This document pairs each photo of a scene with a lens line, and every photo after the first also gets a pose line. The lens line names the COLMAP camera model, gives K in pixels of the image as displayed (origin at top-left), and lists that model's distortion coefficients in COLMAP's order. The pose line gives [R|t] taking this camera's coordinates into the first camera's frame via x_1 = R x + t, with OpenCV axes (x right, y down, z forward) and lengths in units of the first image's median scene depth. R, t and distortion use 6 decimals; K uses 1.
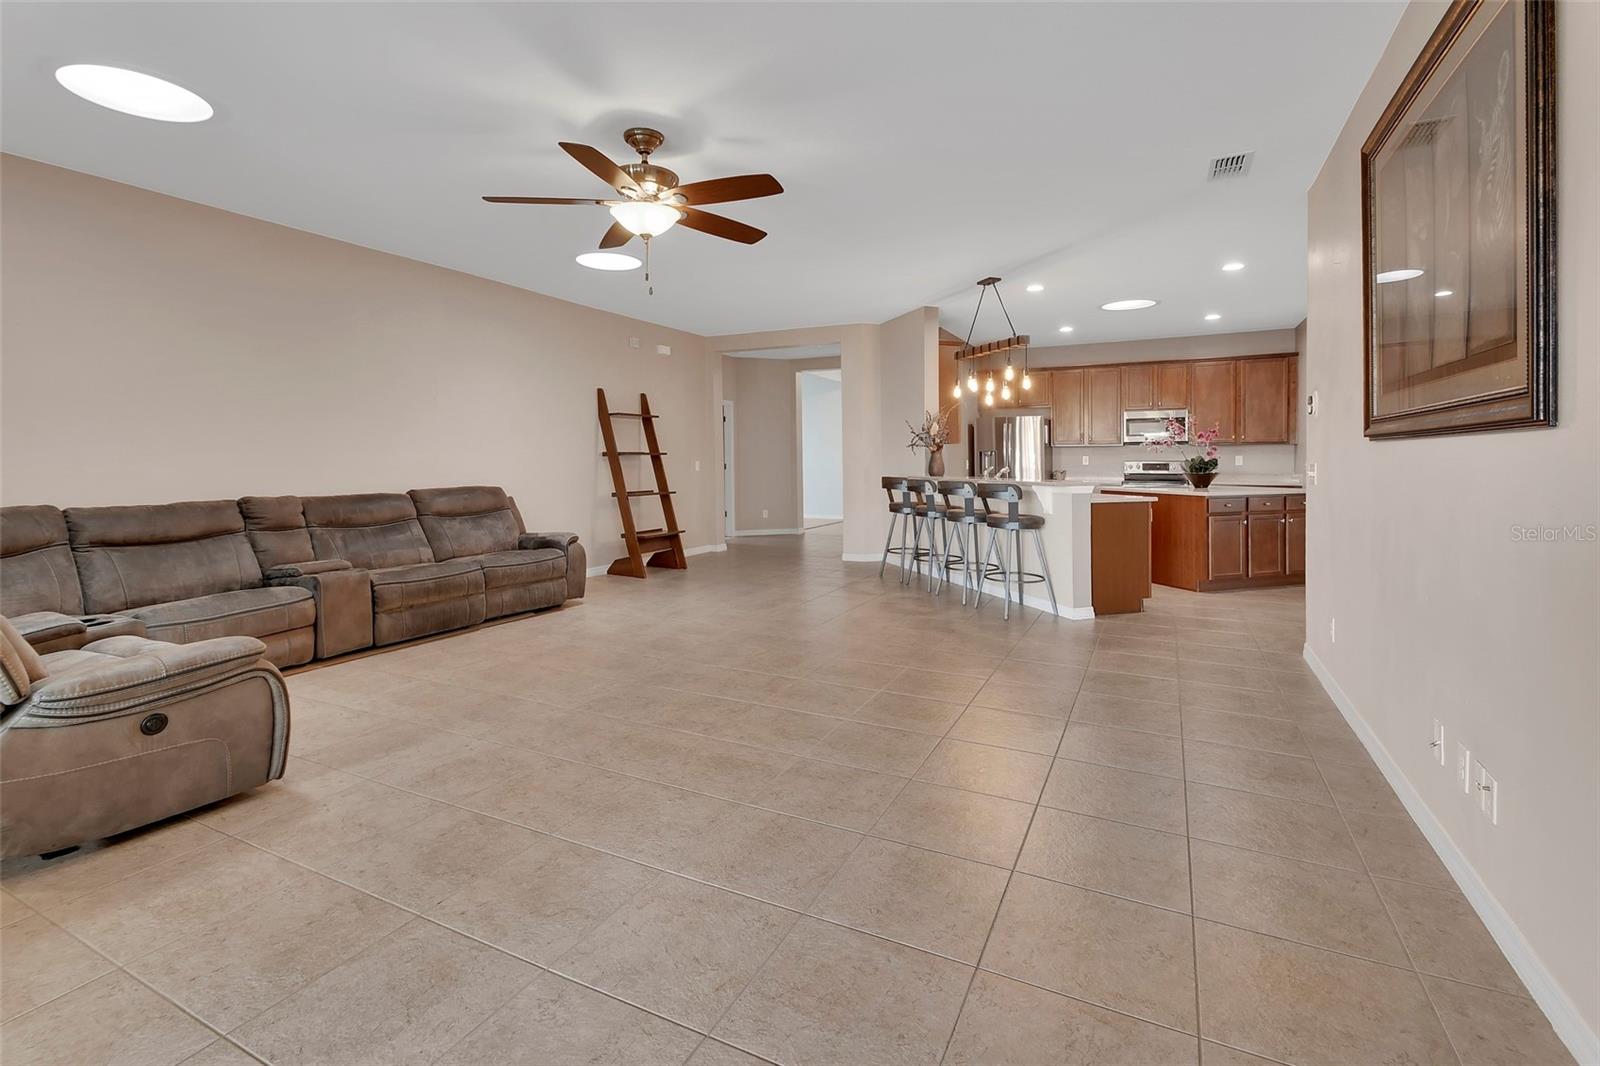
lens RADIAL K [[739.9, 0, 791.4], [0, 739.9, 468.6], [0, 0, 1]] dist [0.008833, -0.001104]
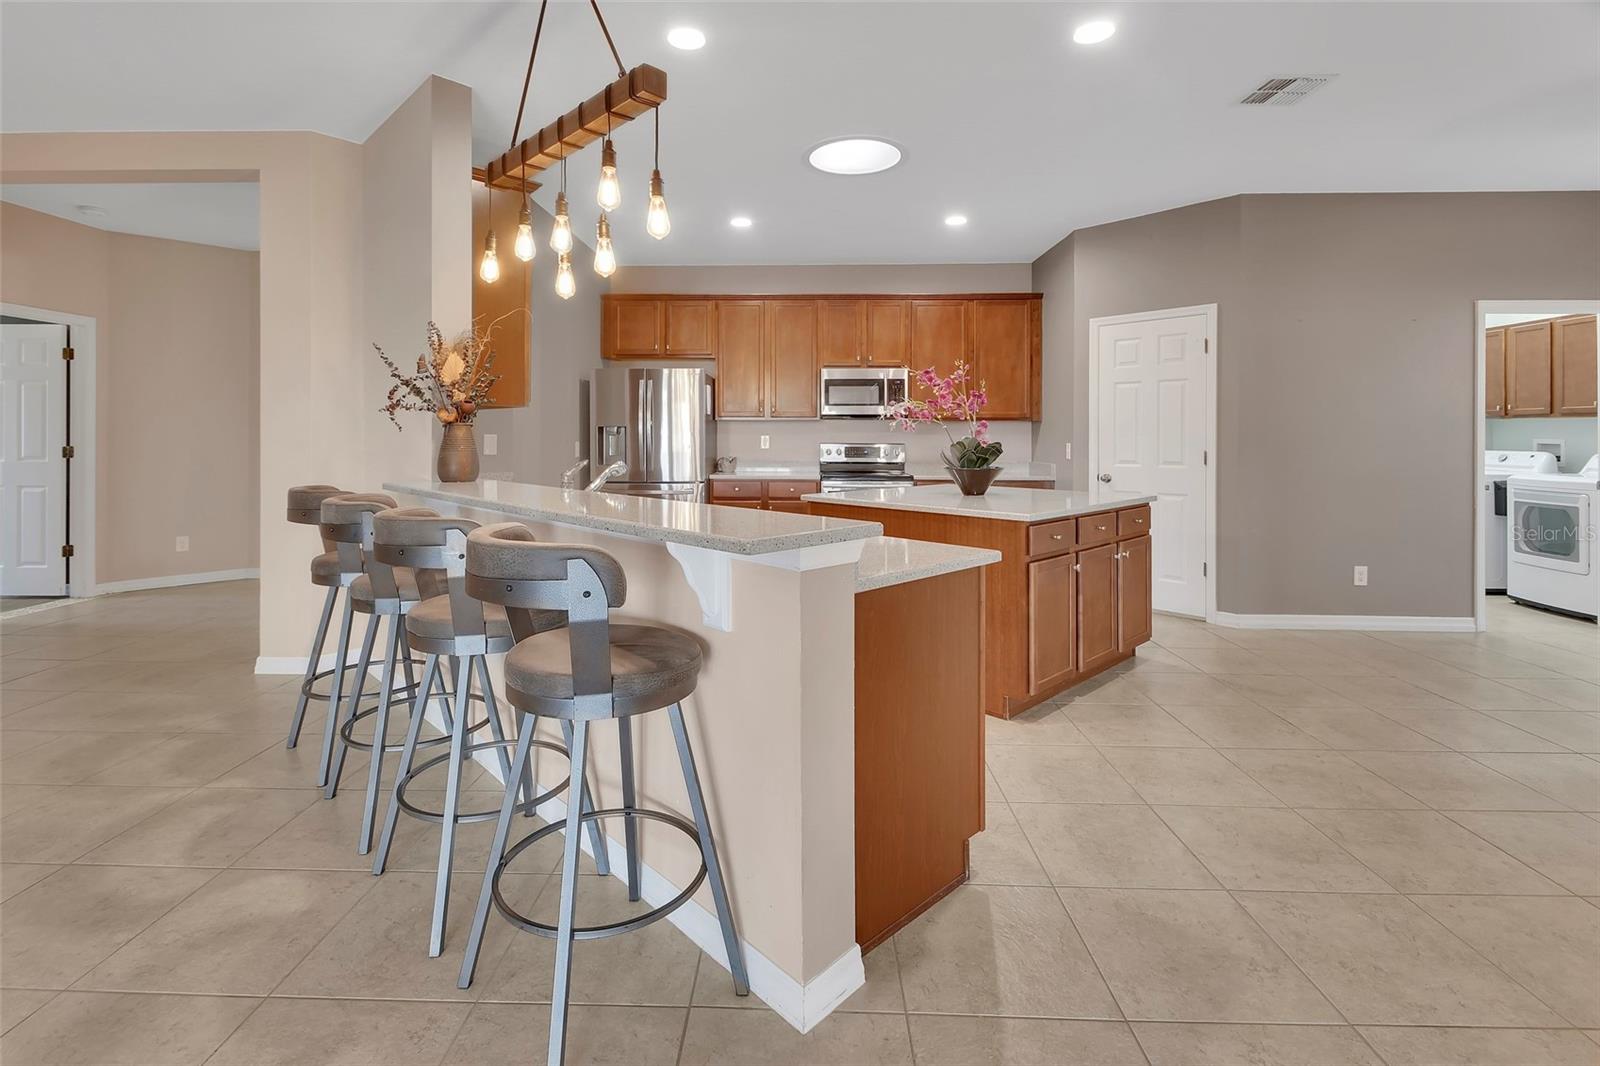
lens RADIAL K [[739.9, 0, 784.6], [0, 739.9, 428.5], [0, 0, 1]] dist [0.008833, -0.001104]
pose [[0.906719, 0.010745, 0.421599, 0.156883], [-0.000584, 0.999706, -0.024222, -0.008431], [-0.421735, 0.021717, 0.906459, 0.459749]]
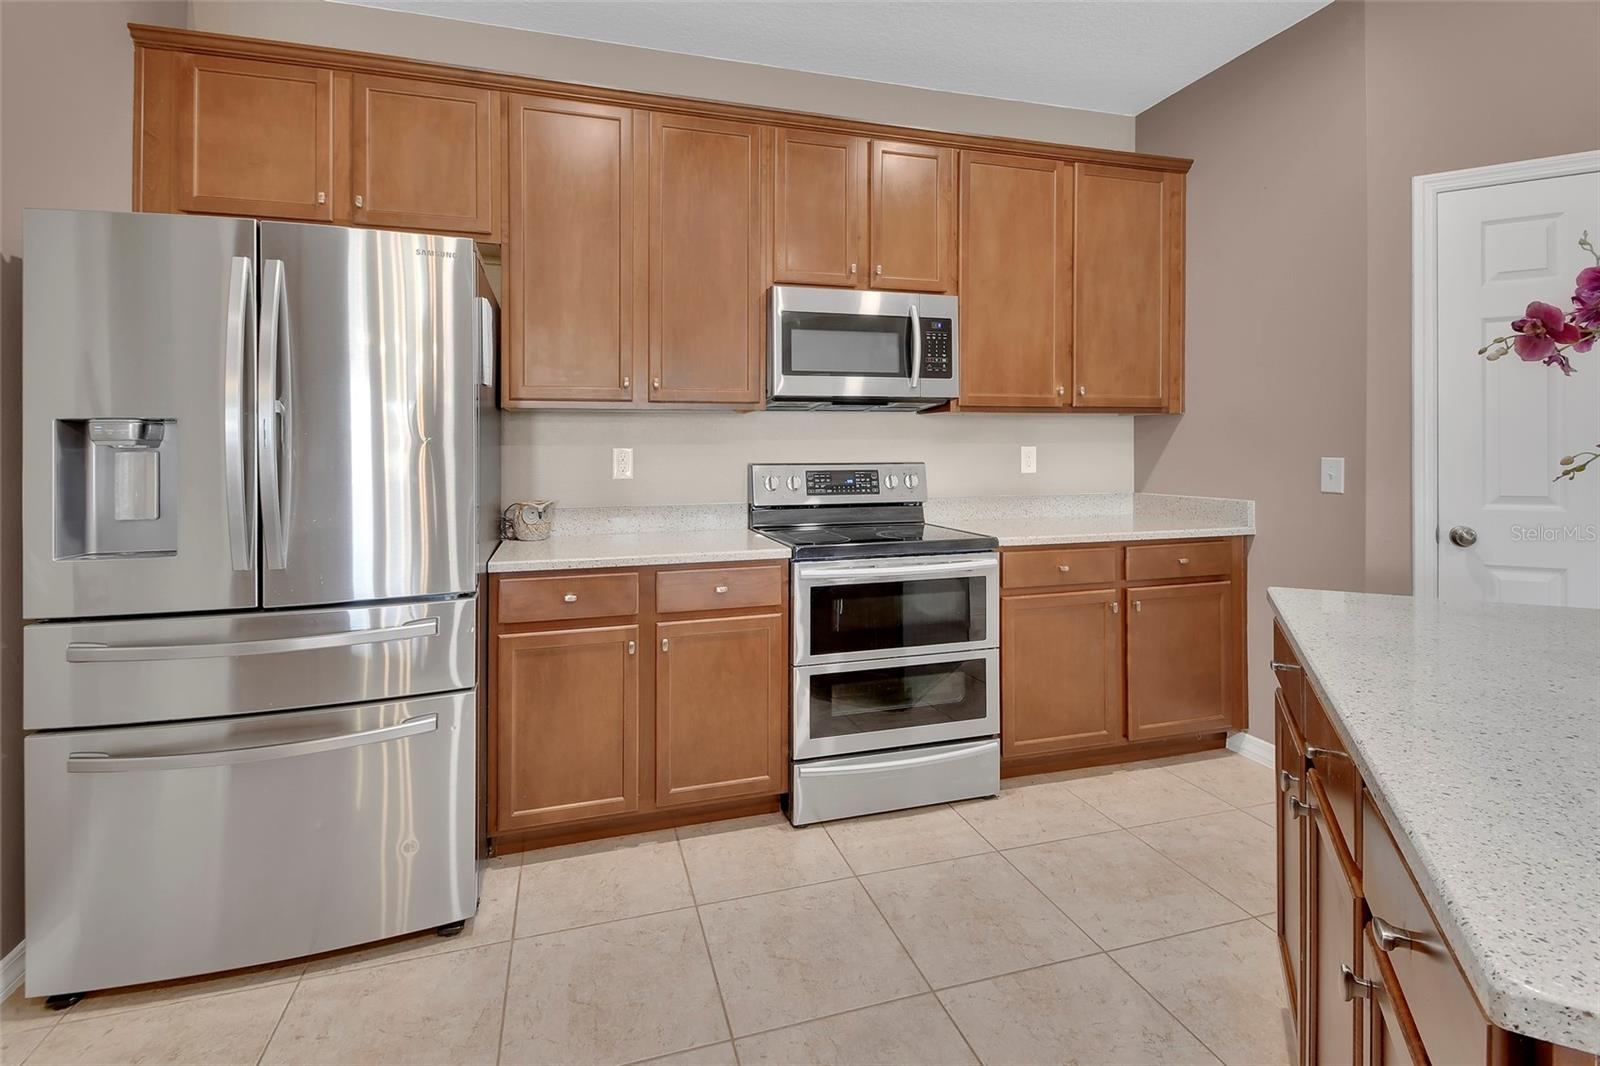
lens RADIAL K [[739.9, 0, 790.5], [0, 739.9, 457.9], [0, 0, 1]] dist [0.008833, -0.001104]
pose [[0.729623, -0.010629, 0.683767, 0.289157], [0.013917, 0.999903, 0.000693, -0.014588], [-0.683708, 0.009010, 0.729700, 0.866678]]
